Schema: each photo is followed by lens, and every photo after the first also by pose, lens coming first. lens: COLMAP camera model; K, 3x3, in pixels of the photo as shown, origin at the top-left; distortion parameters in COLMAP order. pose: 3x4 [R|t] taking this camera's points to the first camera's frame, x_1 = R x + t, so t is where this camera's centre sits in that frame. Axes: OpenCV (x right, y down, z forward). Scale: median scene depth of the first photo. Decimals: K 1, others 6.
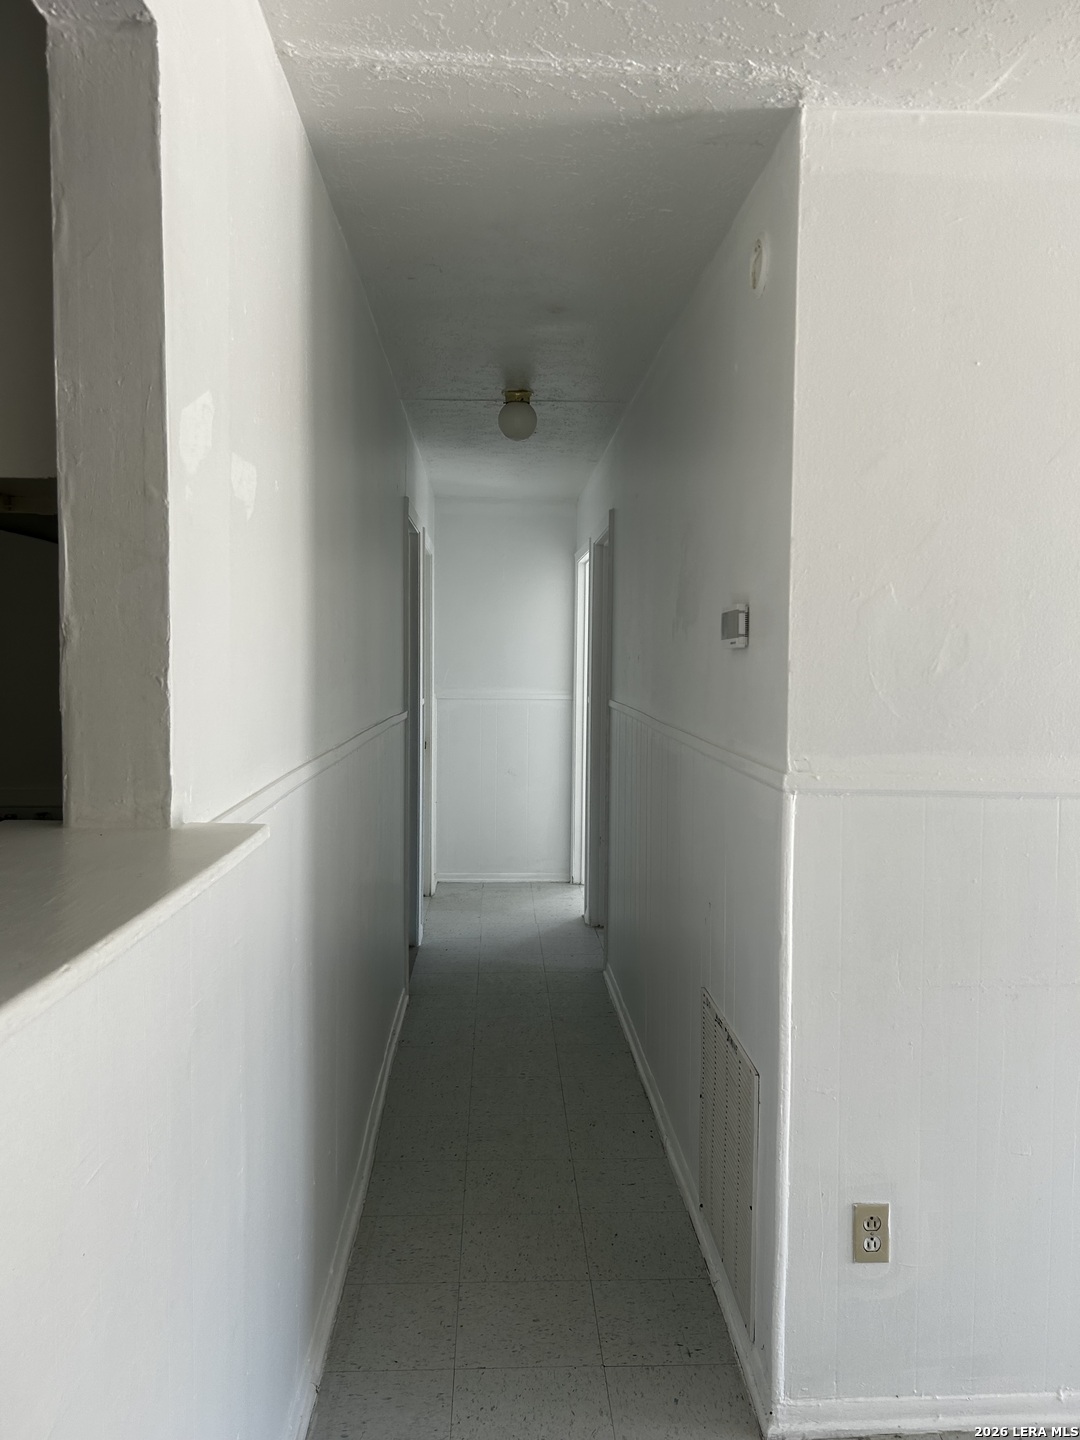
lens RADIAL K [[1080.4, 0, 535.6], [0, 1080.4, 693.6], [0, 0, 1]] dist [0.057281, -0.029864]
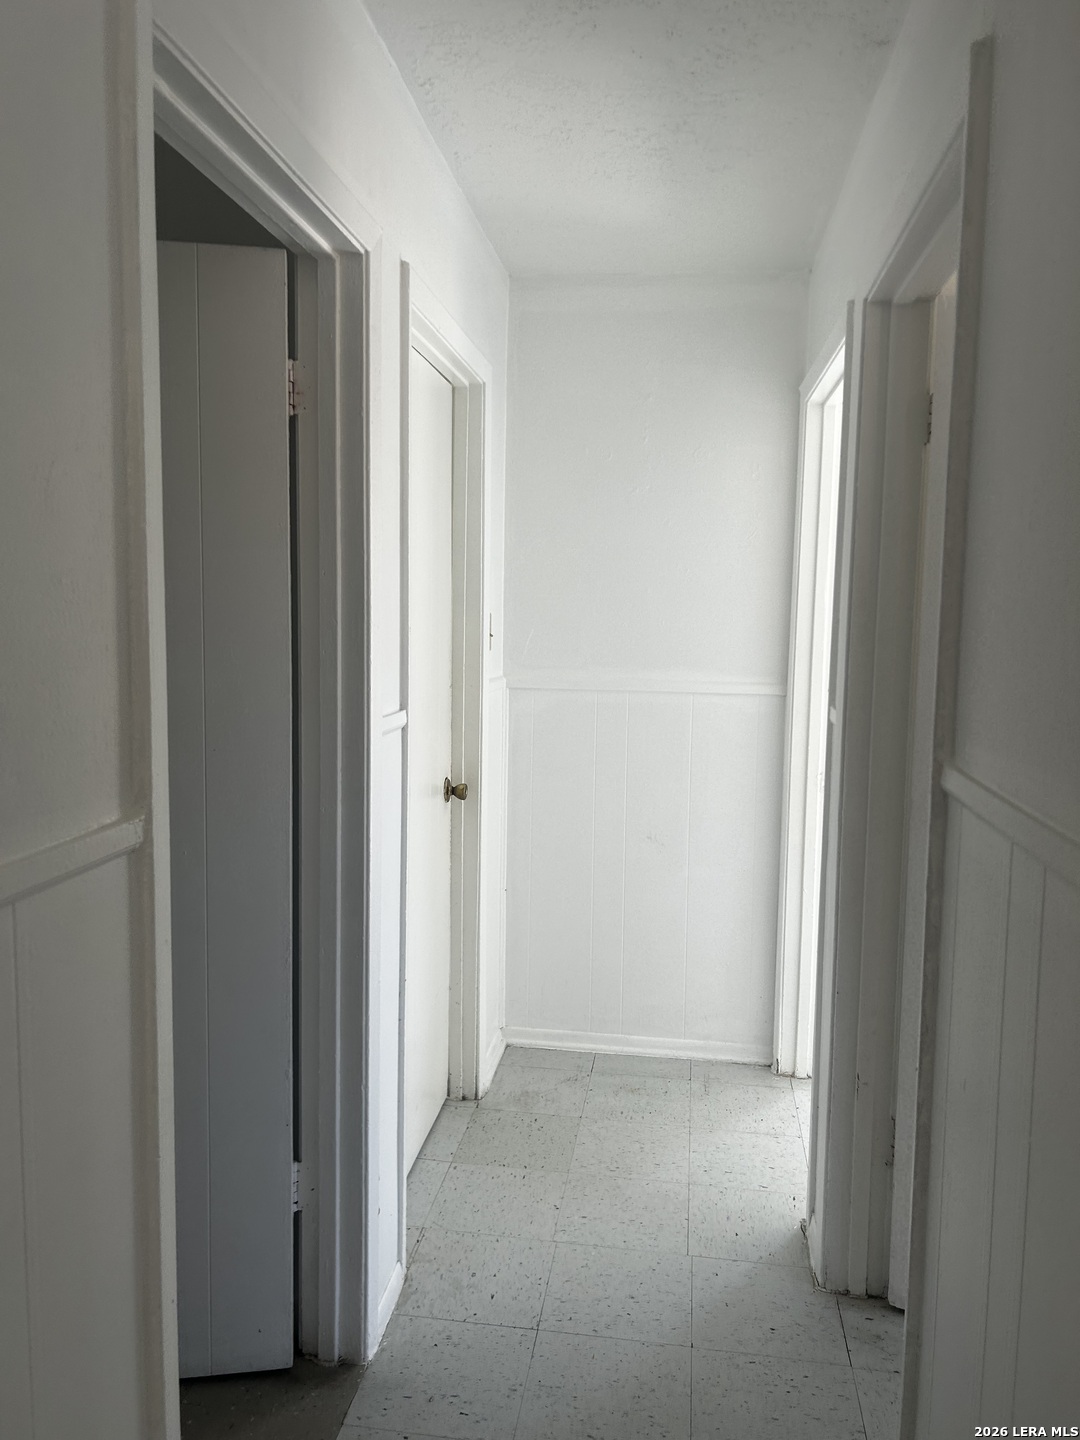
lens RADIAL K [[1080.4, 0, 535.6], [0, 1080.4, 693.6], [0, 0, 1]] dist [0.057281, -0.029864]
pose [[0.983398, 0.023748, -0.179904, 0.011542], [-0.015312, 0.998724, 0.048133, -0.017447], [0.180817, -0.044579, 0.982506, 0.510618]]
